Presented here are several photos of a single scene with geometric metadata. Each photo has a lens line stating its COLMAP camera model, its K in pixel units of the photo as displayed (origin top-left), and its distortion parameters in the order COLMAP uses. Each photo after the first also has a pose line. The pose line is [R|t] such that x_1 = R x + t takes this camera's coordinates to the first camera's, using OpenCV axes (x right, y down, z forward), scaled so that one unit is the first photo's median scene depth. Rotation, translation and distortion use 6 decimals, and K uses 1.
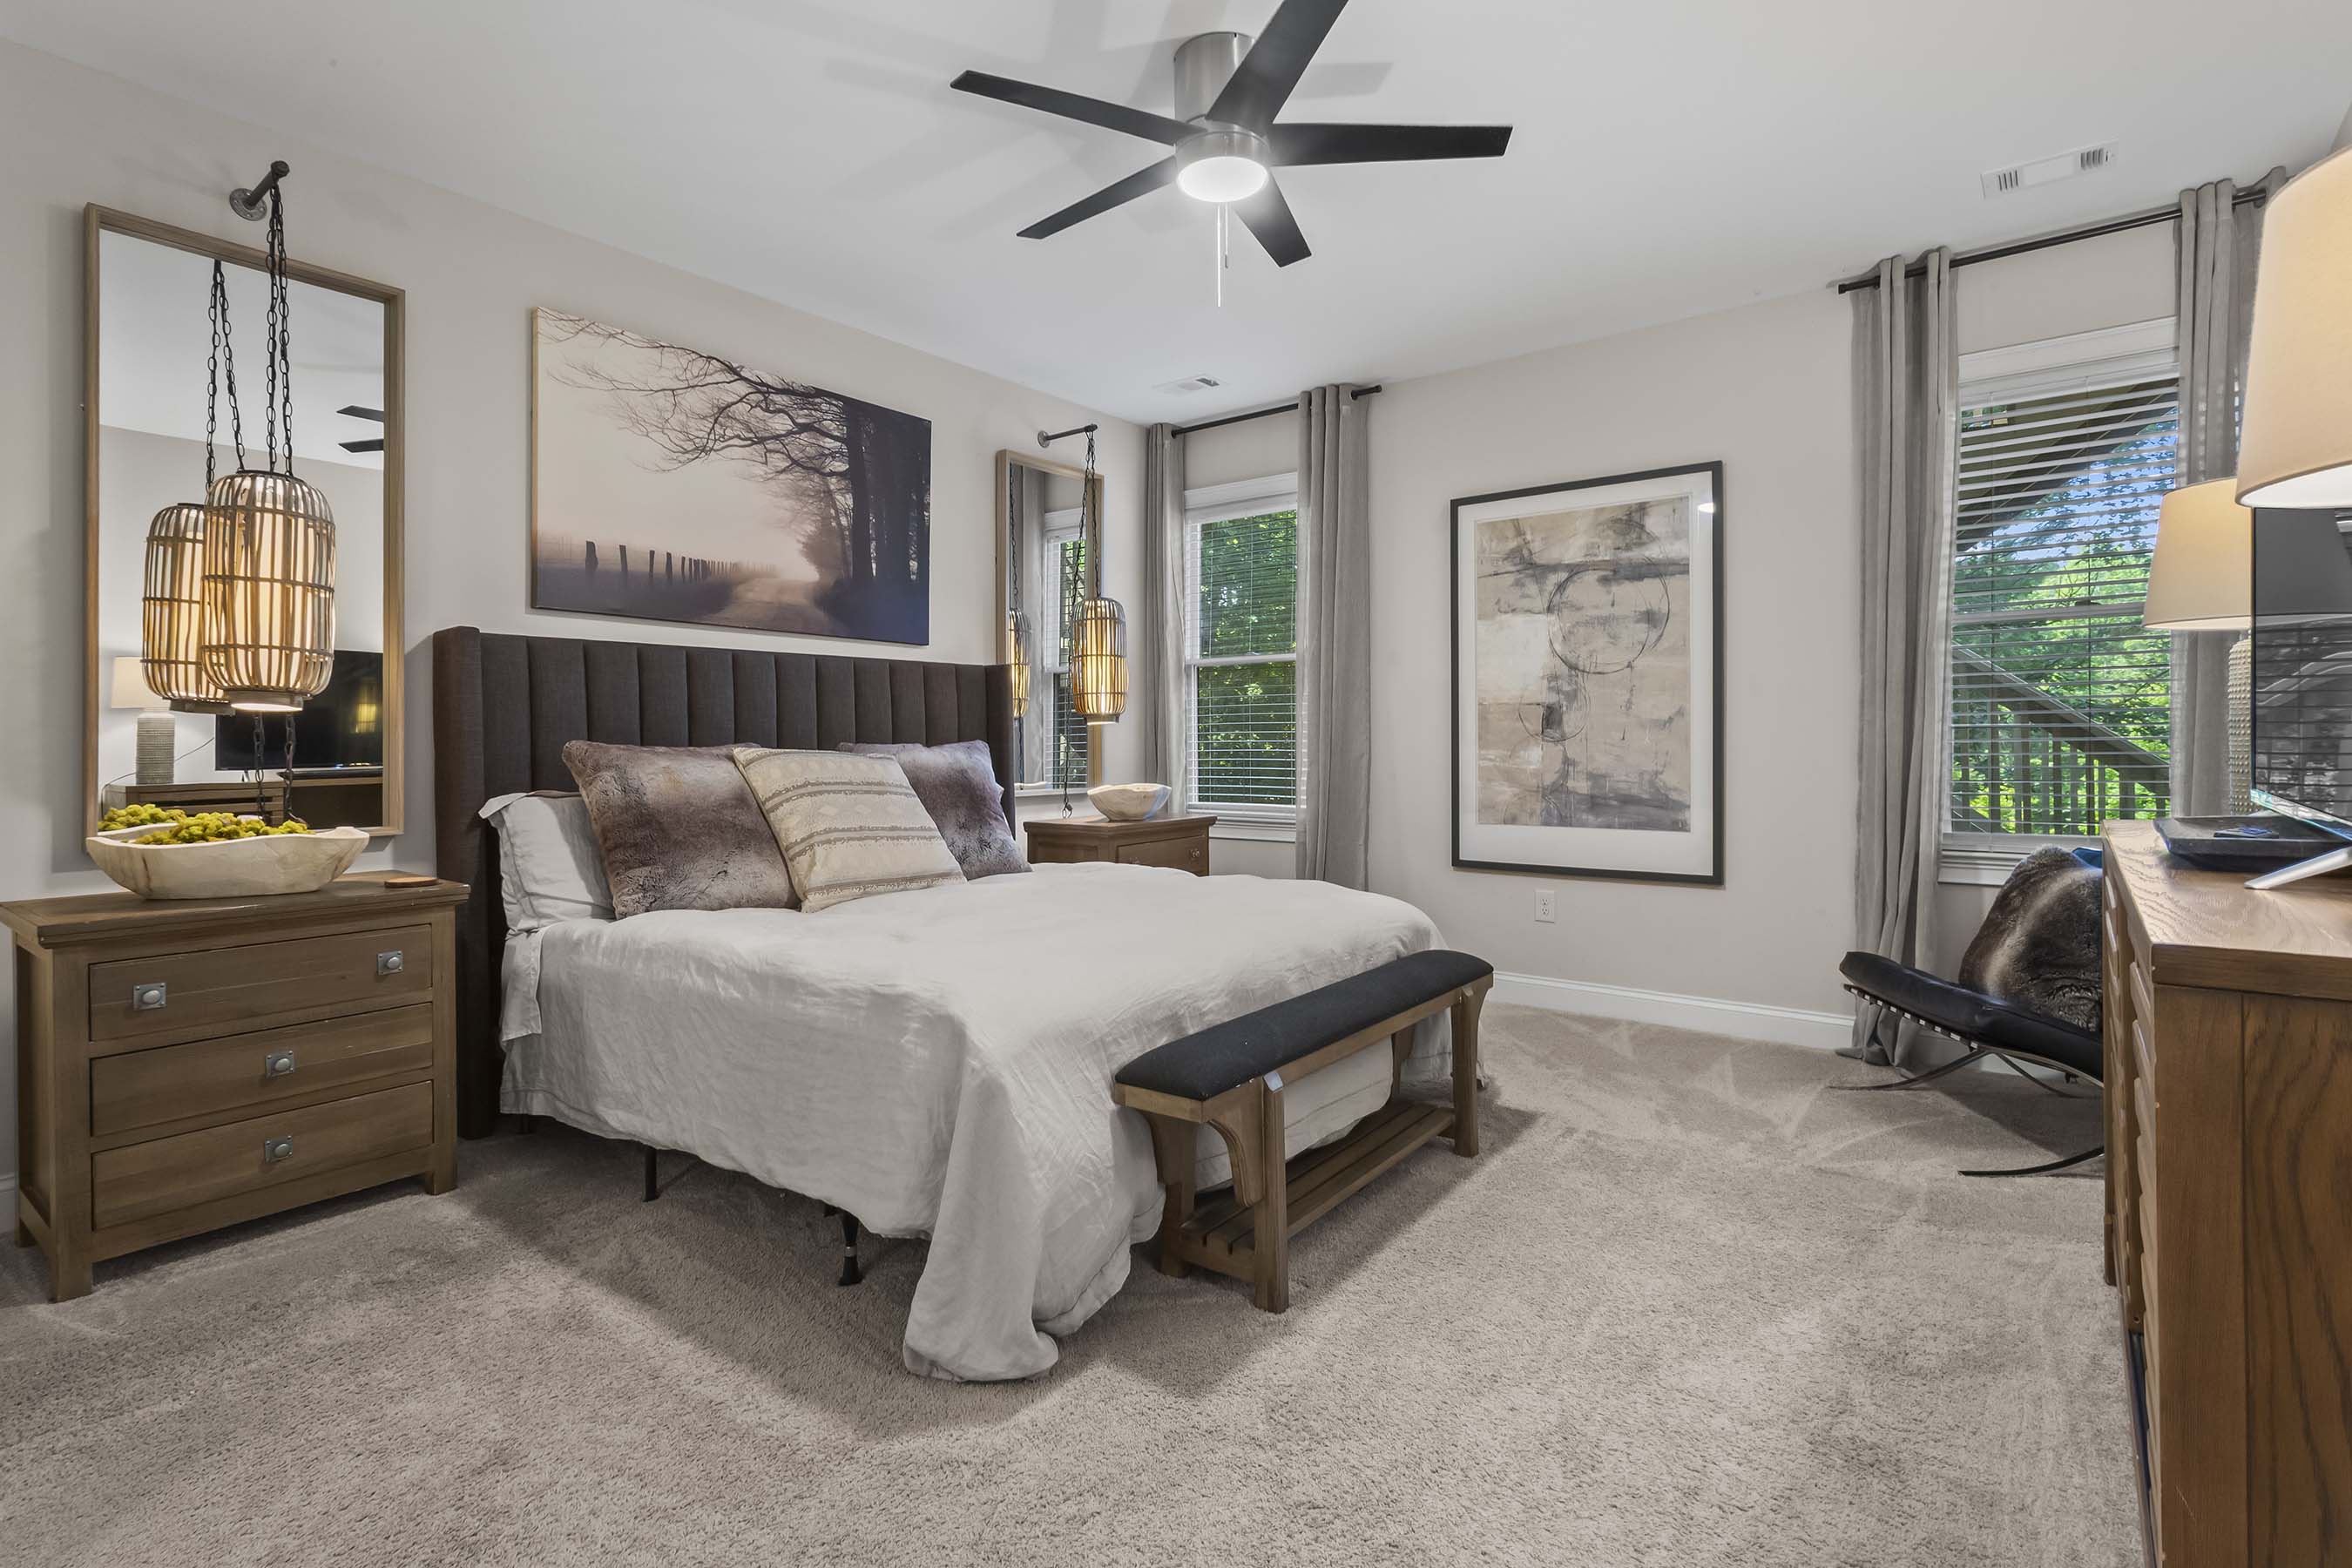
lens RADIAL K [[1112.7, 0, 1172.1], [0, 1112.7, 748.9], [0, 0, 1]] dist [0.000457, 0.000135]
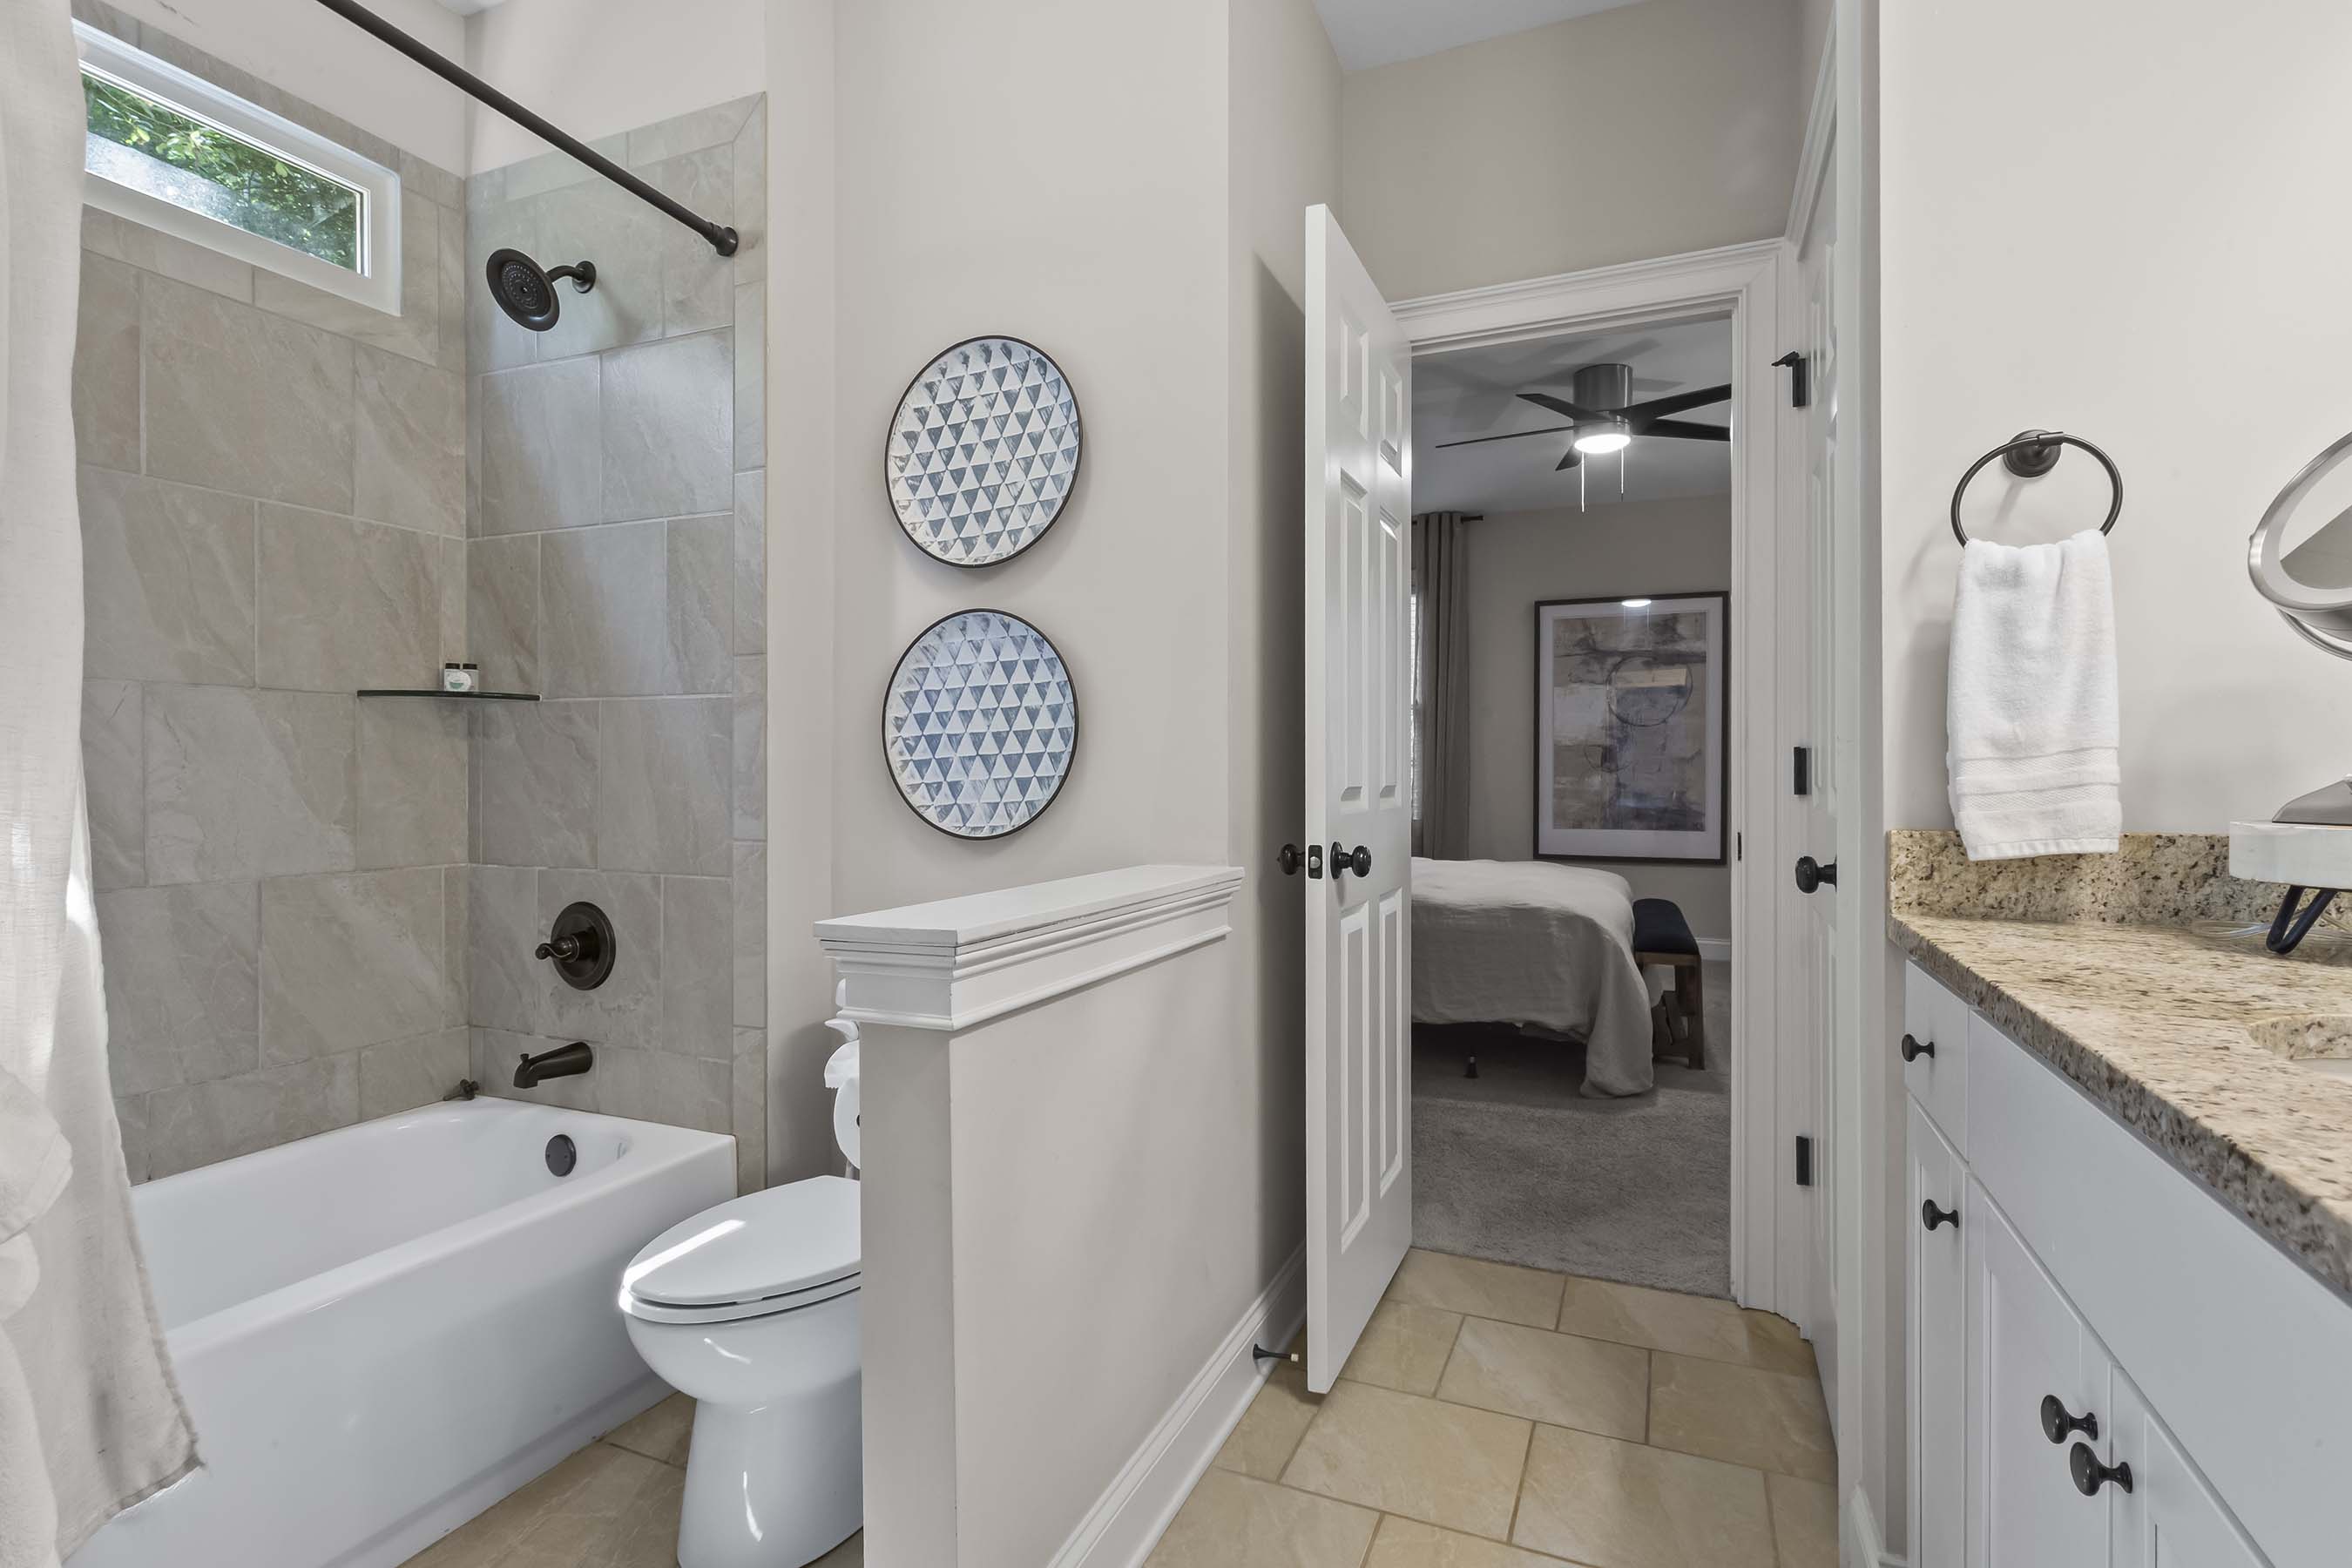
lens RADIAL K [[1137.0, 0, 1176.0], [0, 1137.0, 784.0], [0, 0, 1]] dist [0.003890, 0.000928]
pose [[0.965956, 0.000501, 0.258707, -0.615362], [-0.002452, 0.999971, 0.007216, 0.000523], [-0.258696, -0.007605, 0.965929, -0.312237]]
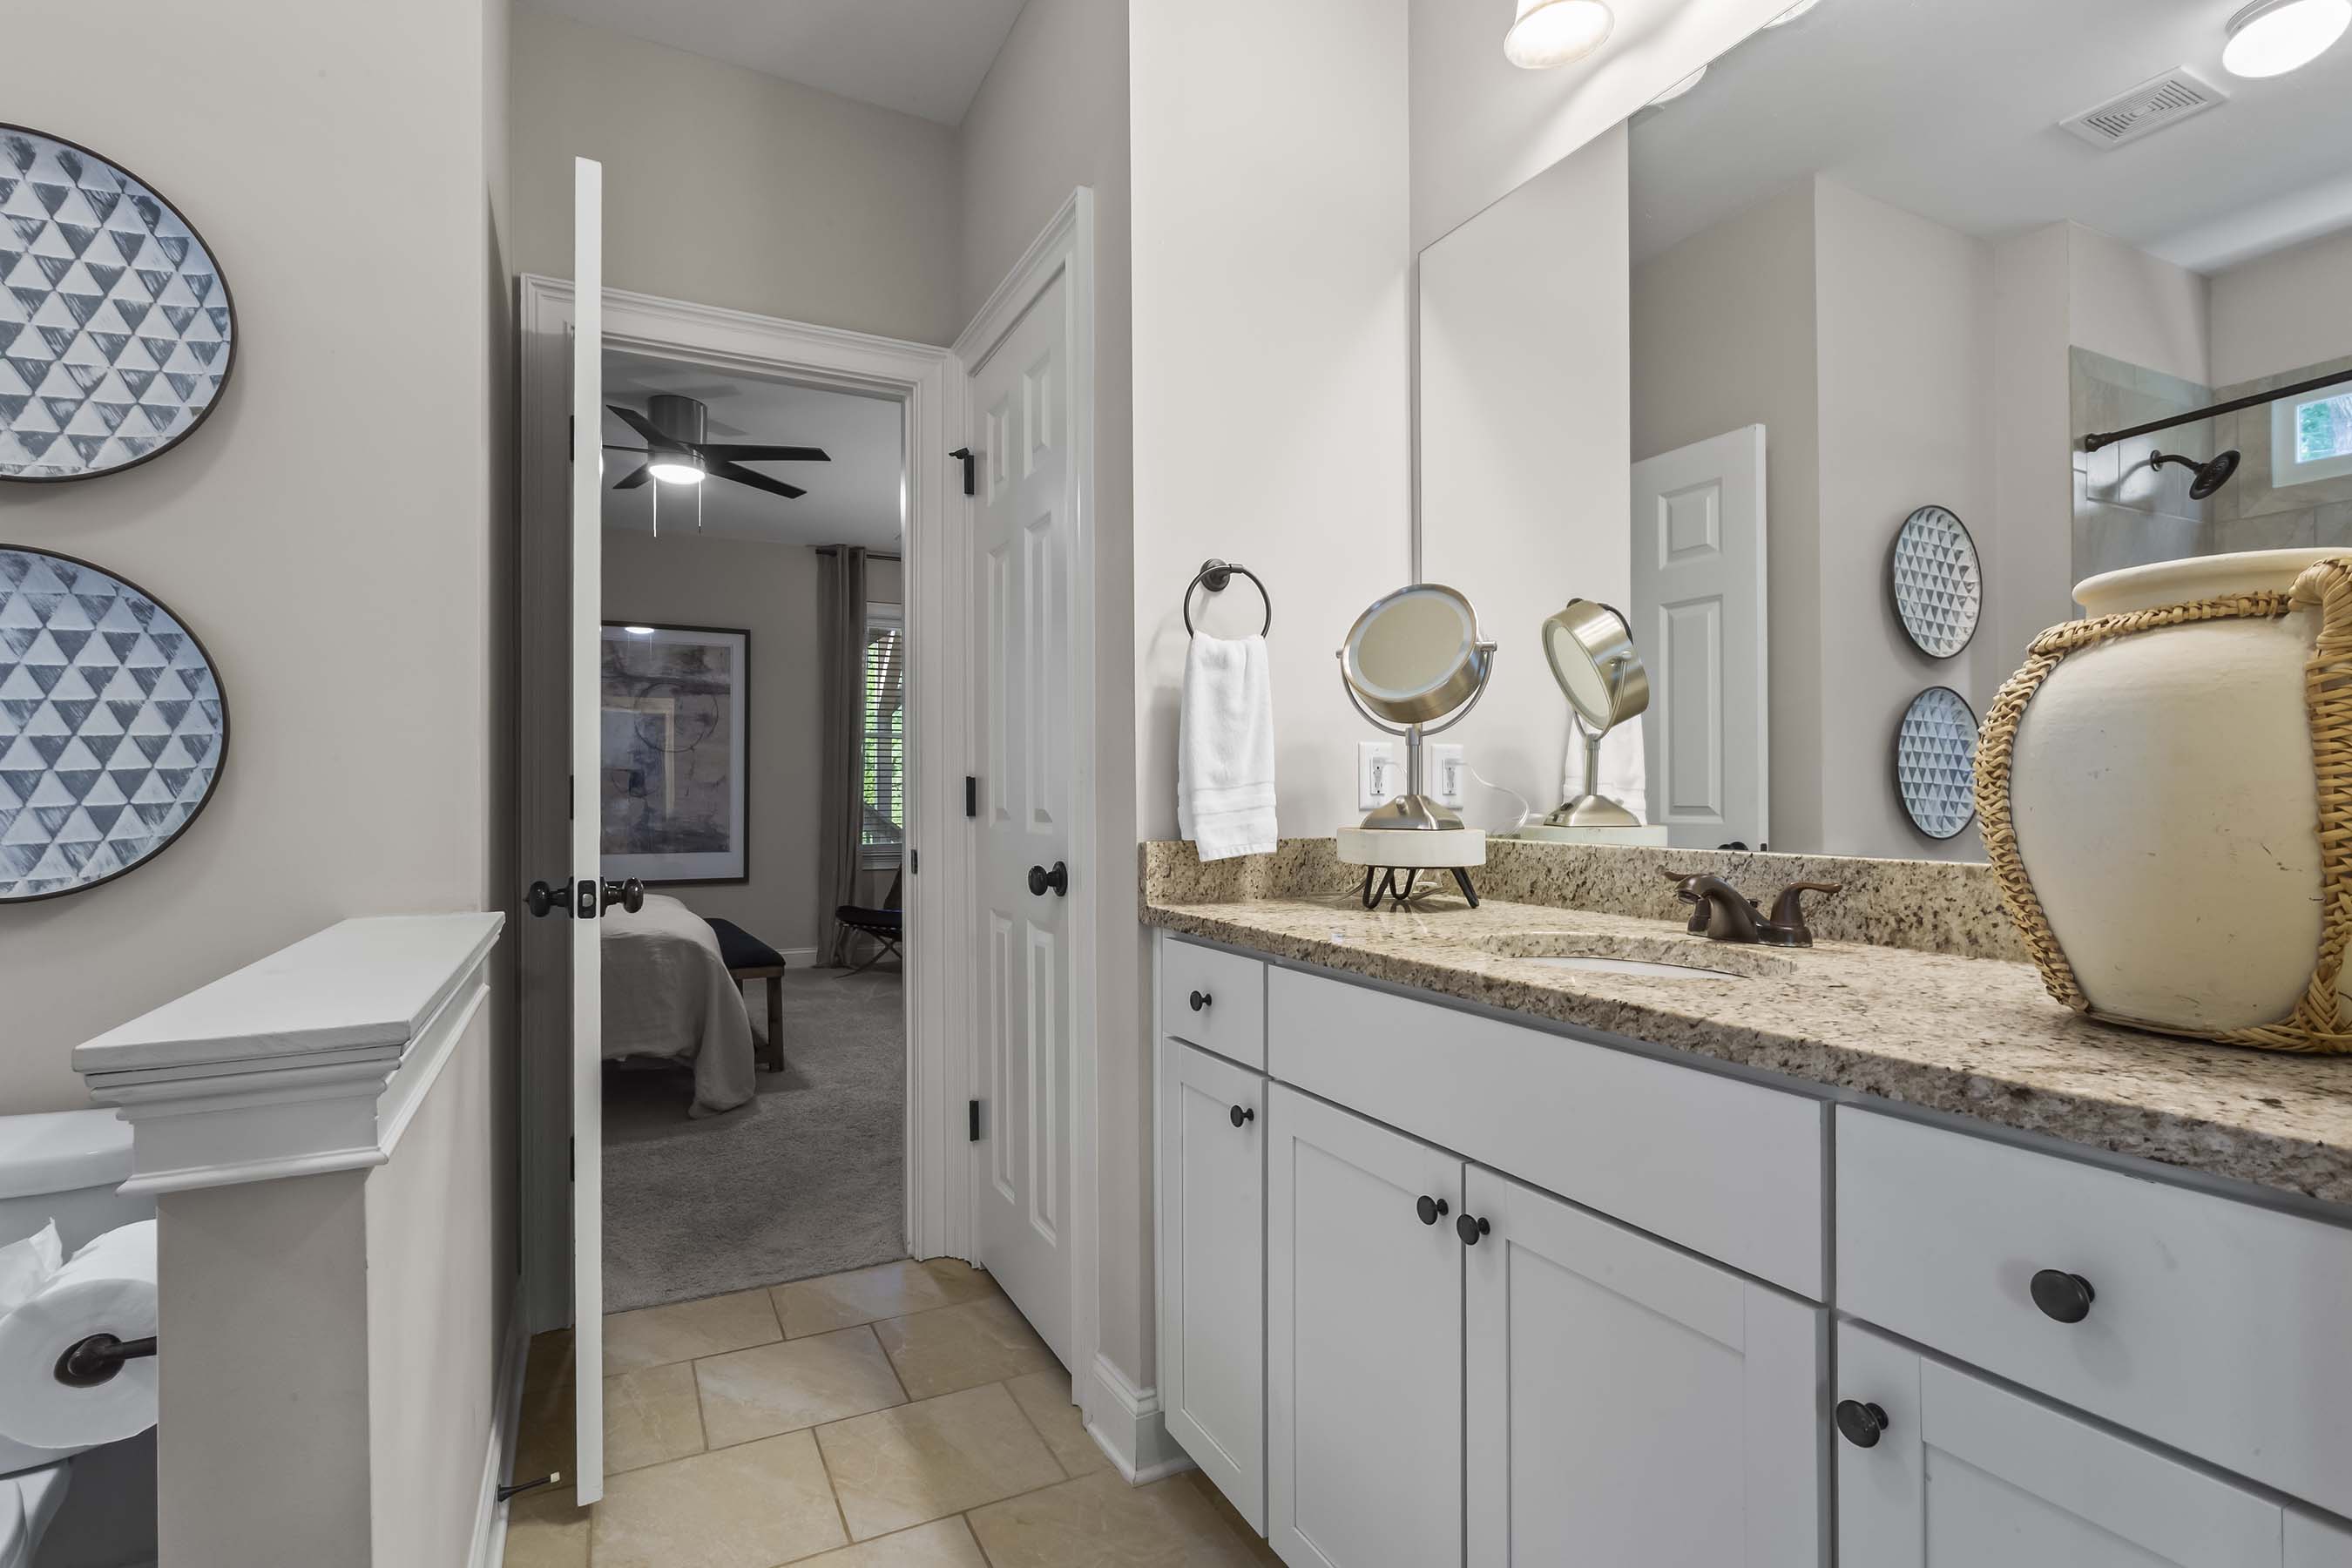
lens RADIAL K [[1106.1, 0, 1129.3], [0, 1106.1, 795.2], [0, 0, 1]] dist [0.004649, 0.001445]
pose [[0.439123, 0.004479, 0.898416, -0.707296], [0.000582, 0.999986, -0.005270, 0.000110], [-0.898427, 0.002837, 0.439115, -0.235024]]
